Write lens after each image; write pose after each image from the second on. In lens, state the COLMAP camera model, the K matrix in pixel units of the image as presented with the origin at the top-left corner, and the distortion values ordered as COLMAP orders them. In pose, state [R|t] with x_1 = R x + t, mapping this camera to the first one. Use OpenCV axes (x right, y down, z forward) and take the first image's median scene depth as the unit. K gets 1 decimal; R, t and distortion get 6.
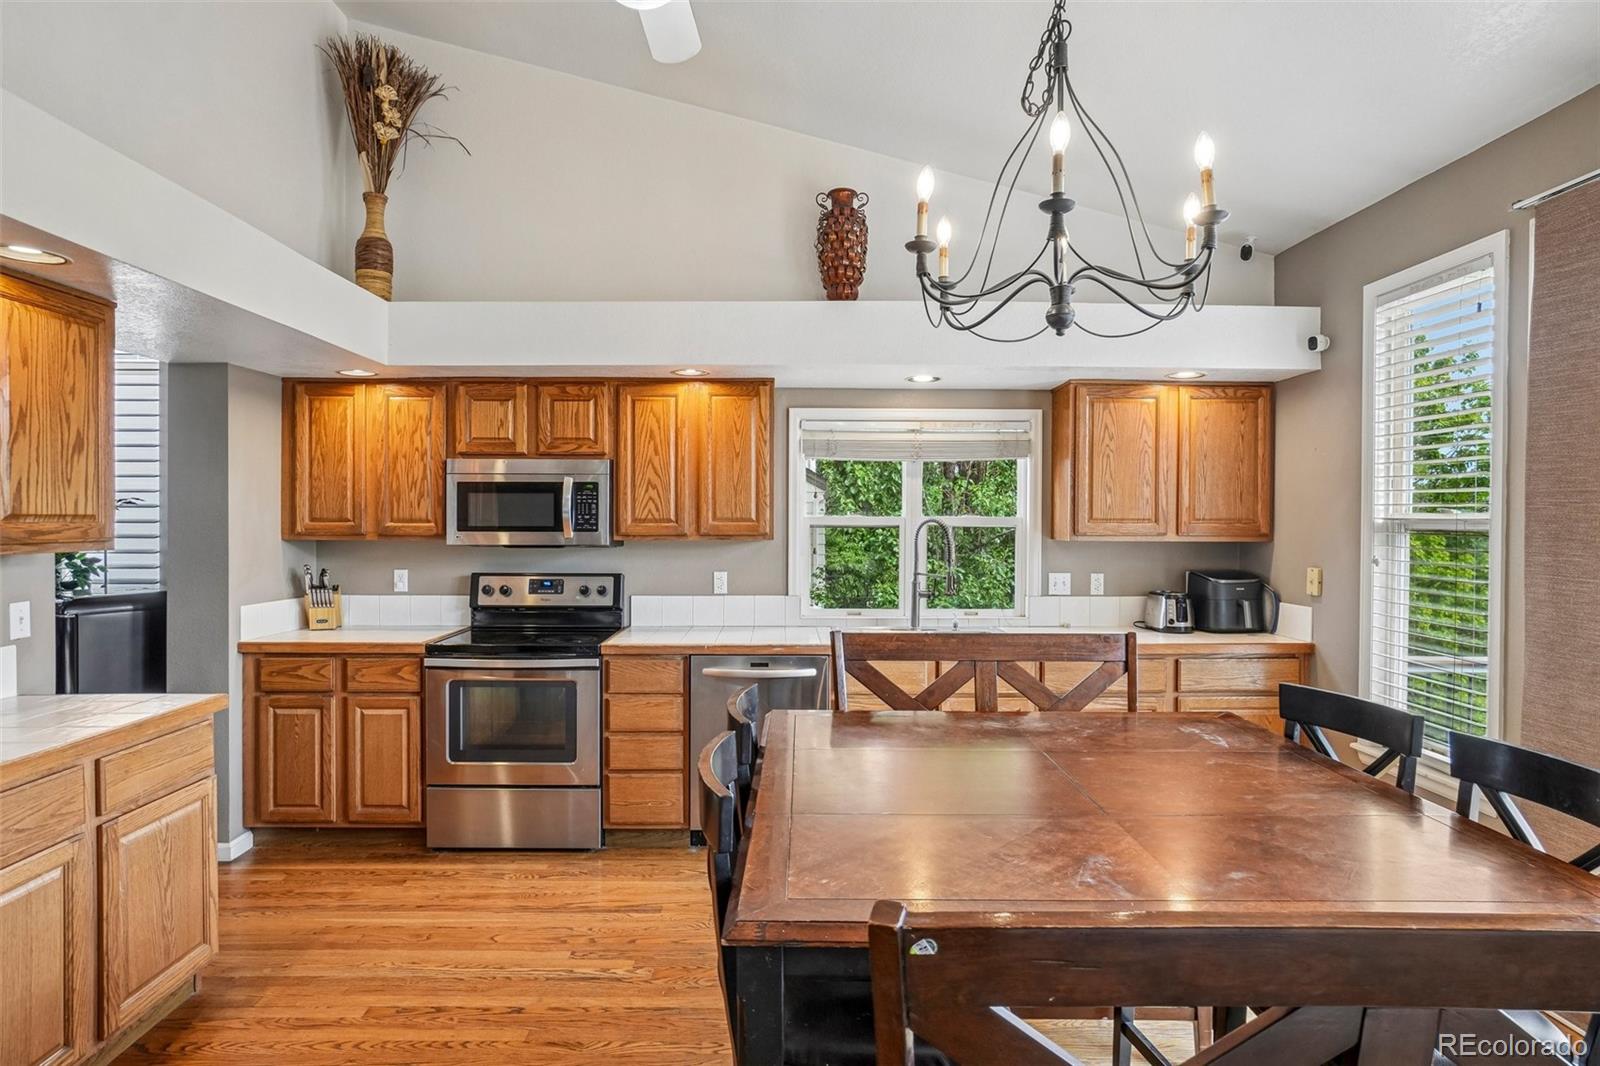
lens RADIAL K [[862.2, 0, 791.7], [0, 862.2, 530.3], [0, 0, 1]] dist [-0.038910, 0.024404]
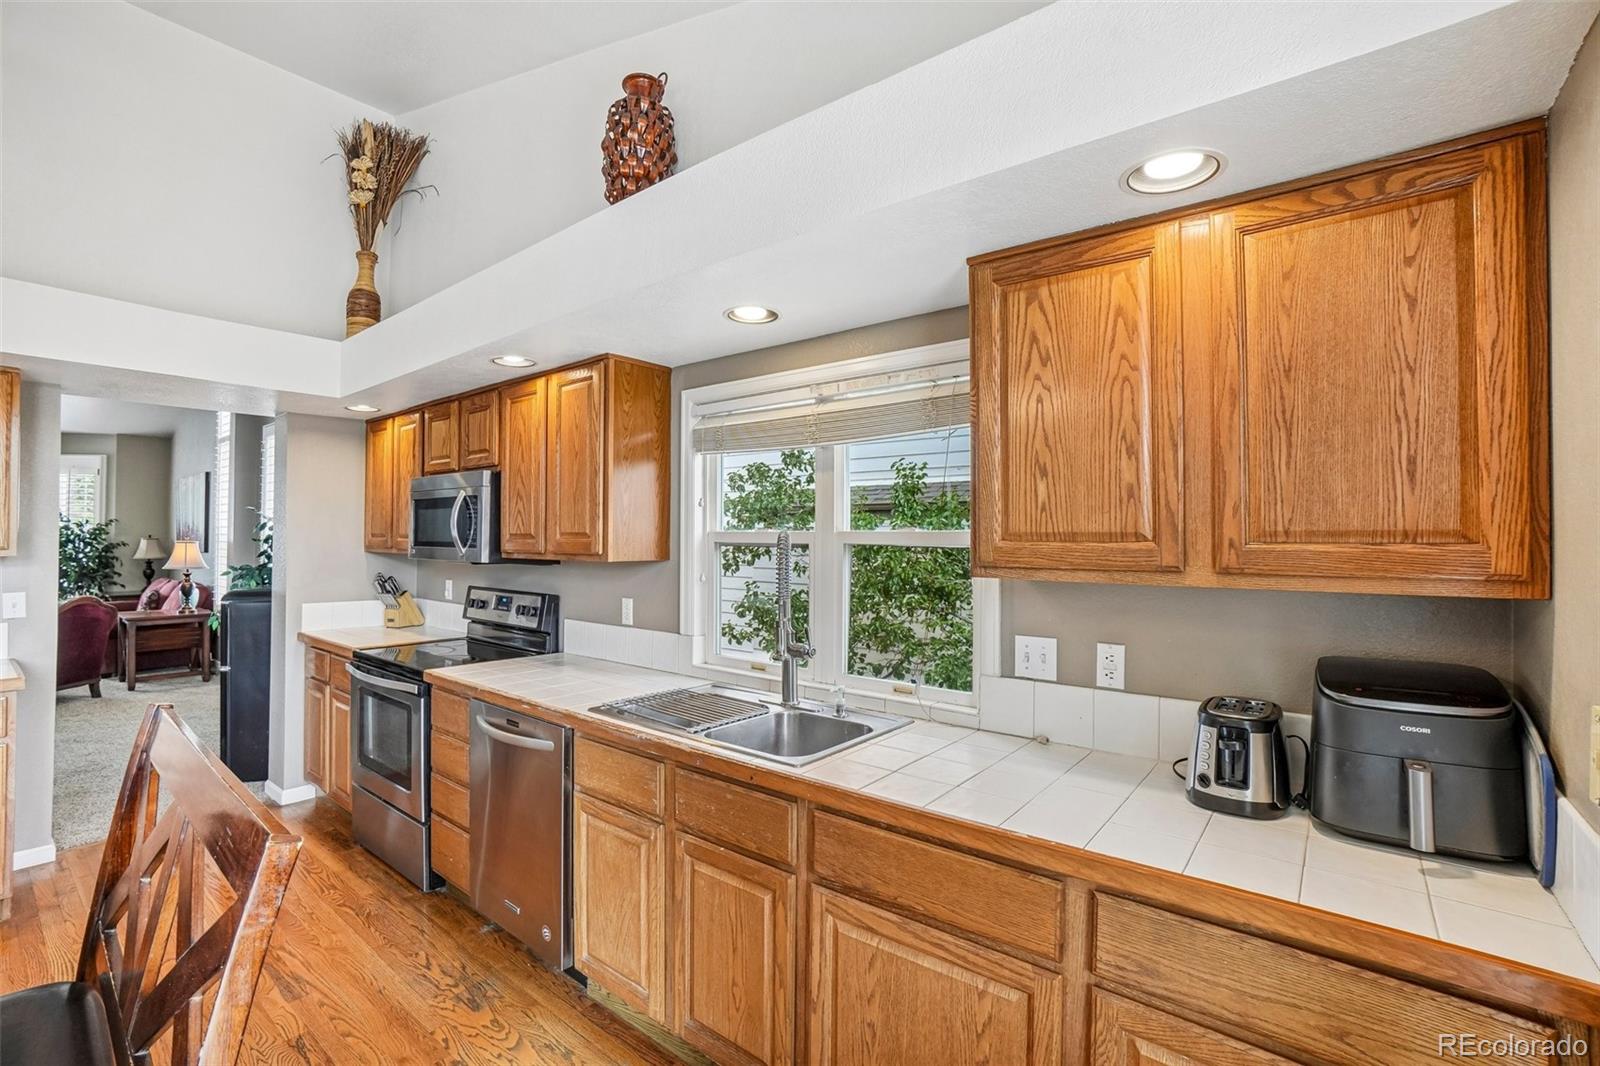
lens RADIAL K [[710.8, 0, 785.3], [0, 710.8, 524.9], [0, 0, 1]] dist [-0.068847, 0.025129]
pose [[0.765783, -0.010201, -0.643019, 0.515037], [-0.010435, 0.999545, -0.028283, -0.005341], [0.643015, 0.028369, 0.765328, 0.623630]]
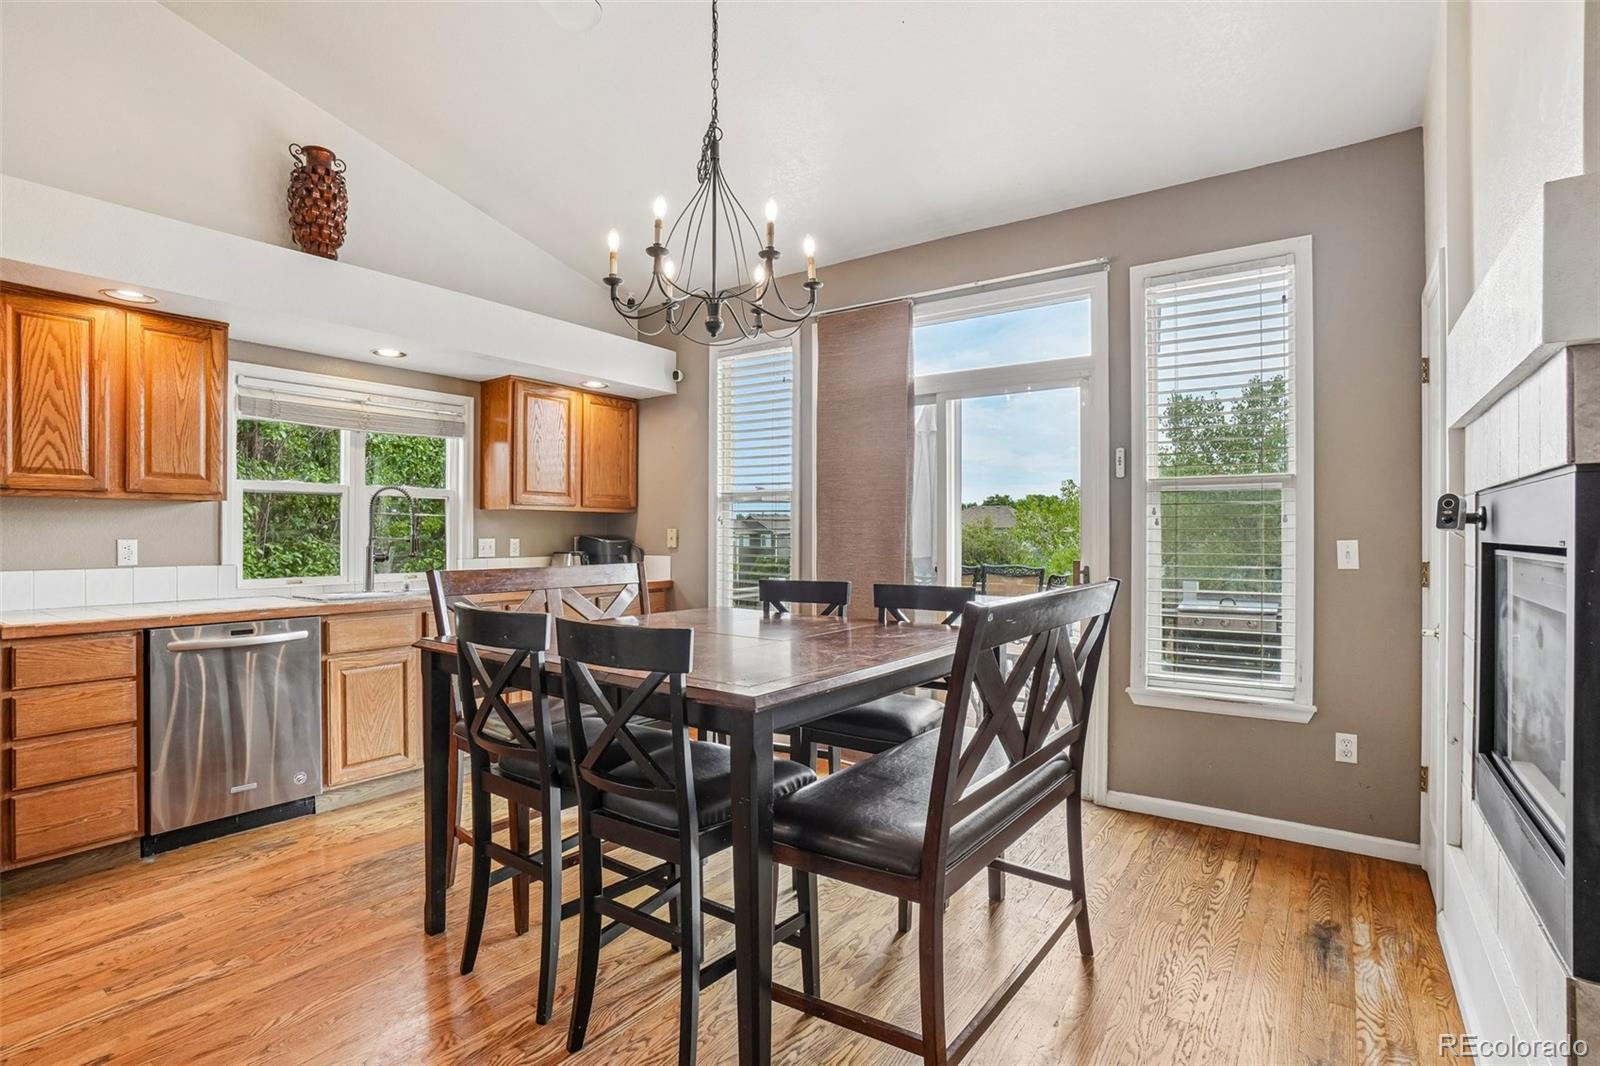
lens RADIAL K [[770.0, 0, 785.0], [0, 770.0, 535.2], [0, 0, 1]] dist [-0.059955, 0.025634]
pose [[0.597343, -0.004355, 0.801974, -0.308919], [0.007351, 0.999973, -0.000045, 0.052910], [-0.801952, 0.005922, 0.597359, 0.052002]]
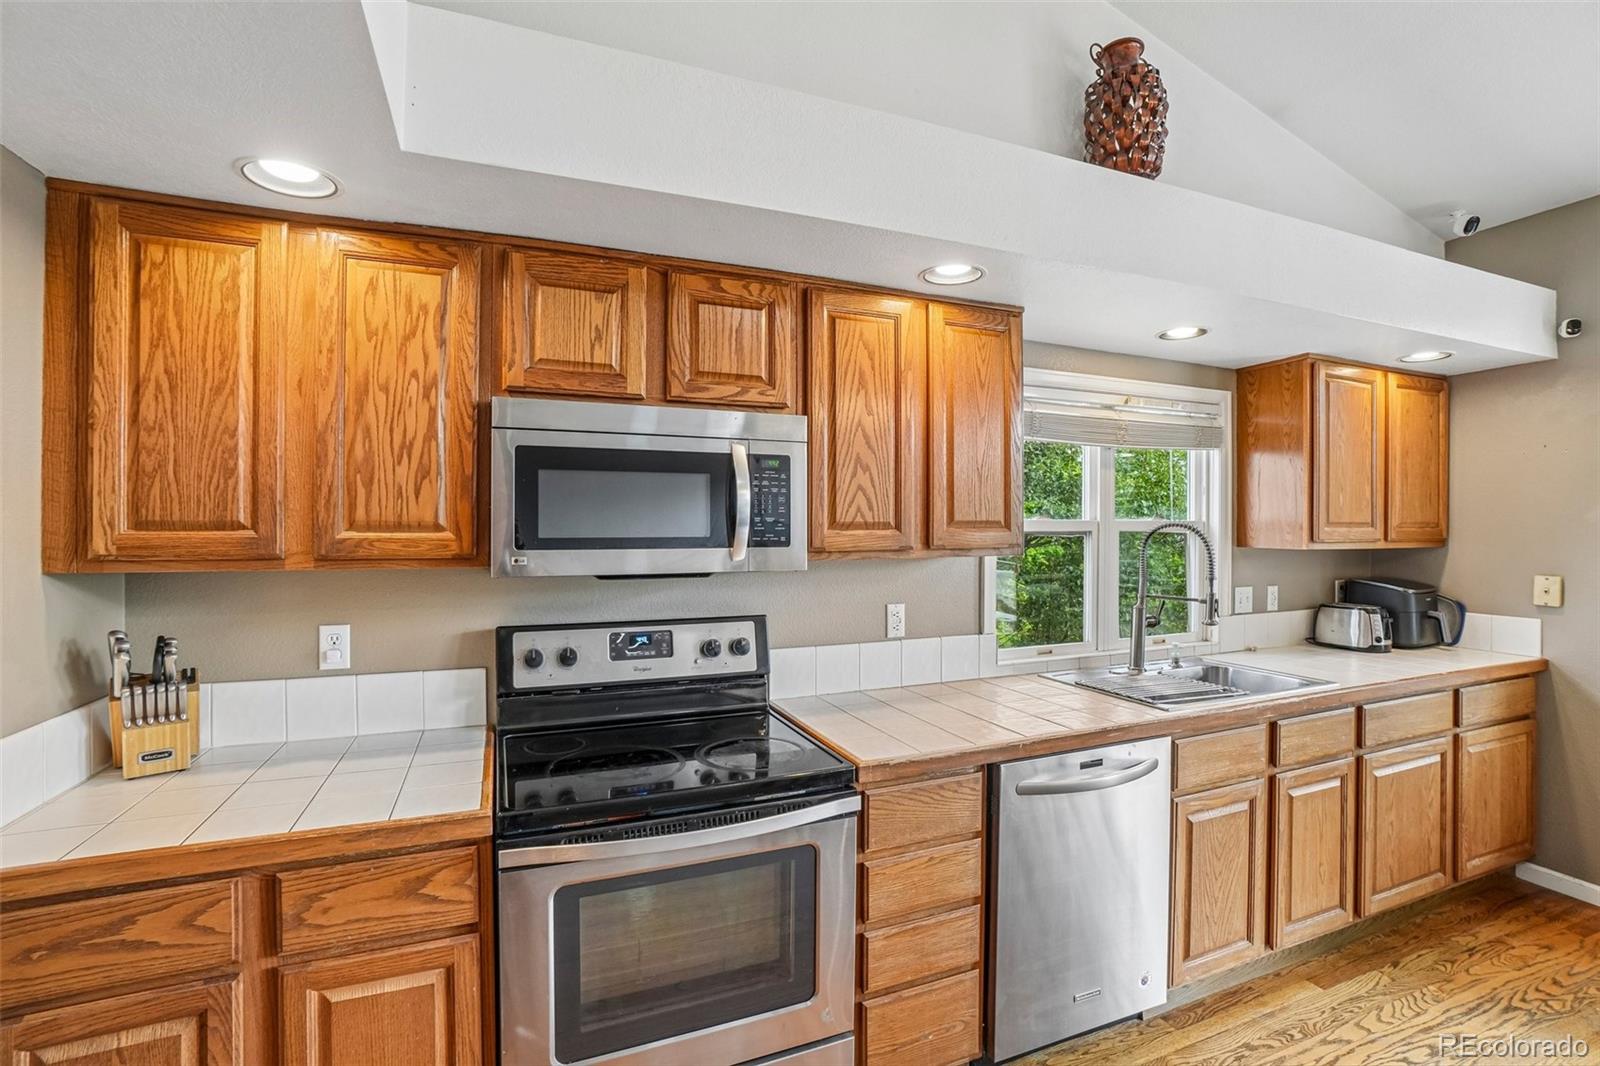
lens RADIAL K [[710.8, 0, 785.3], [0, 710.8, 524.9], [0, 0, 1]] dist [-0.068847, 0.025129]
pose [[0.934667, -0.001315, 0.355521, -0.382893], [0.004841, 0.999948, -0.009028, -0.007985], [-0.355491, 0.010159, 0.934625, 0.572099]]
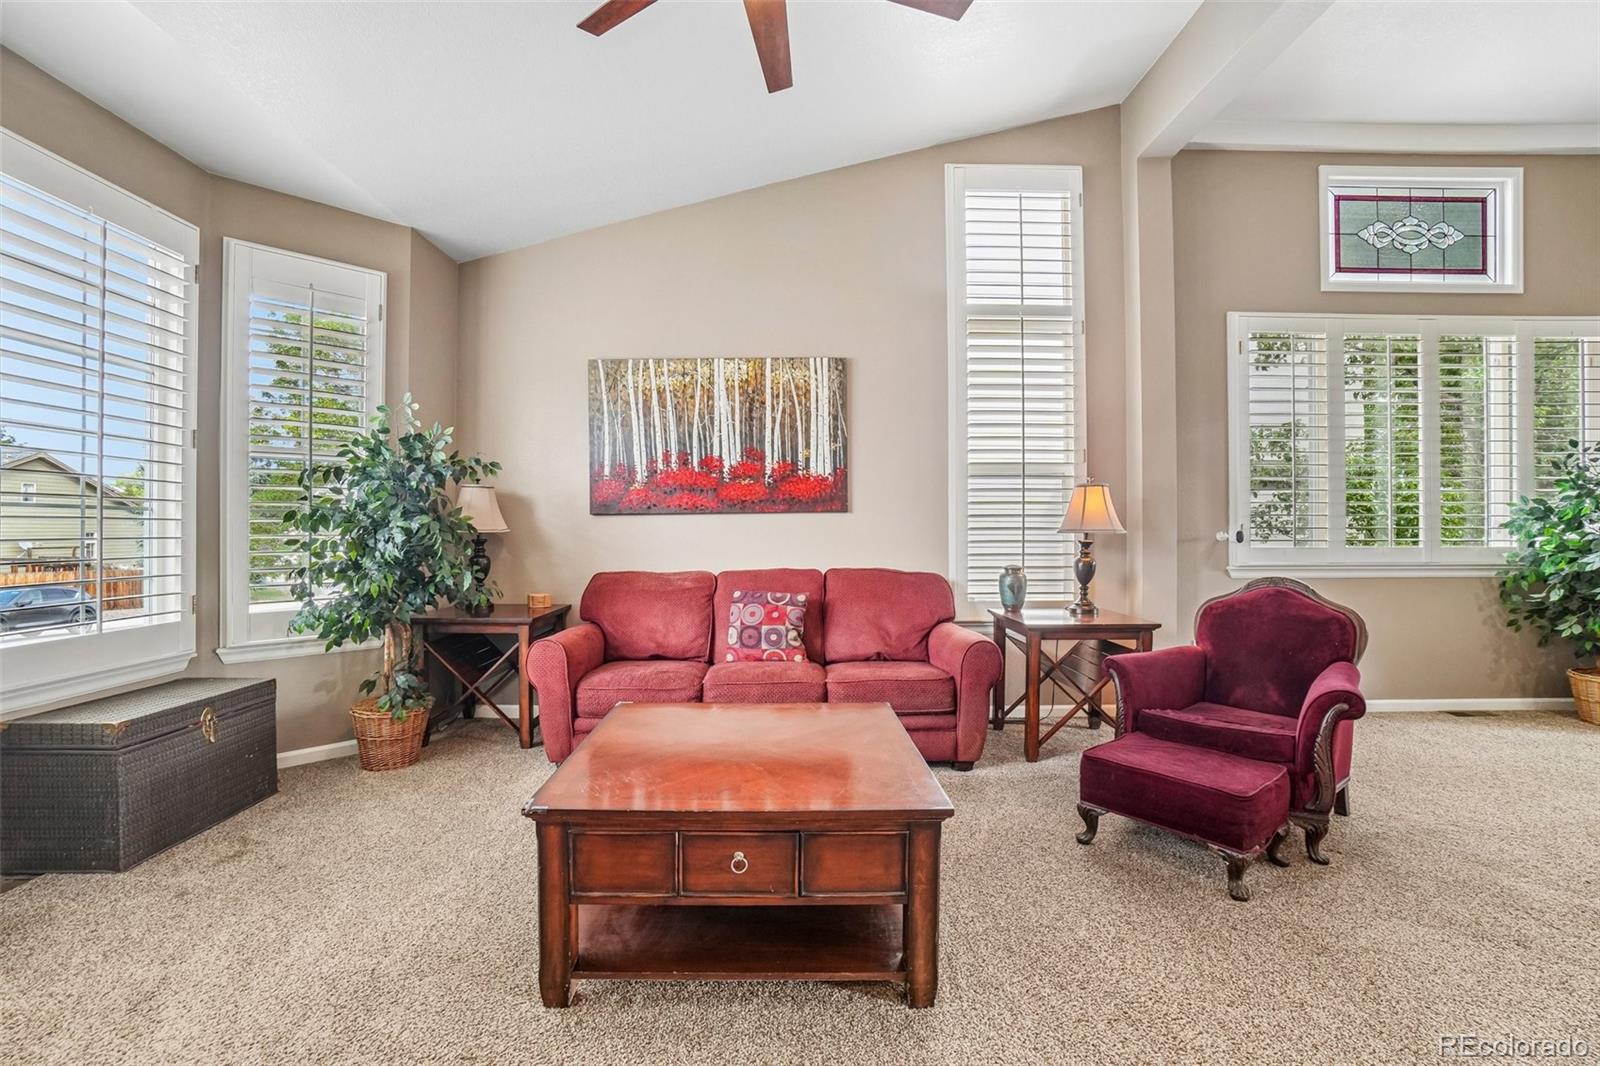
lens RADIAL K [[710.8, 0, 785.3], [0, 710.8, 524.9], [0, 0, 1]] dist [-0.068847, 0.025129]
pose [[0.999915, -0.003934, -0.012454, -1.809706], [0.003721, 0.999848, -0.017040, 0.062982], [0.012519, 0.016992, 0.999777, 0.065260]]
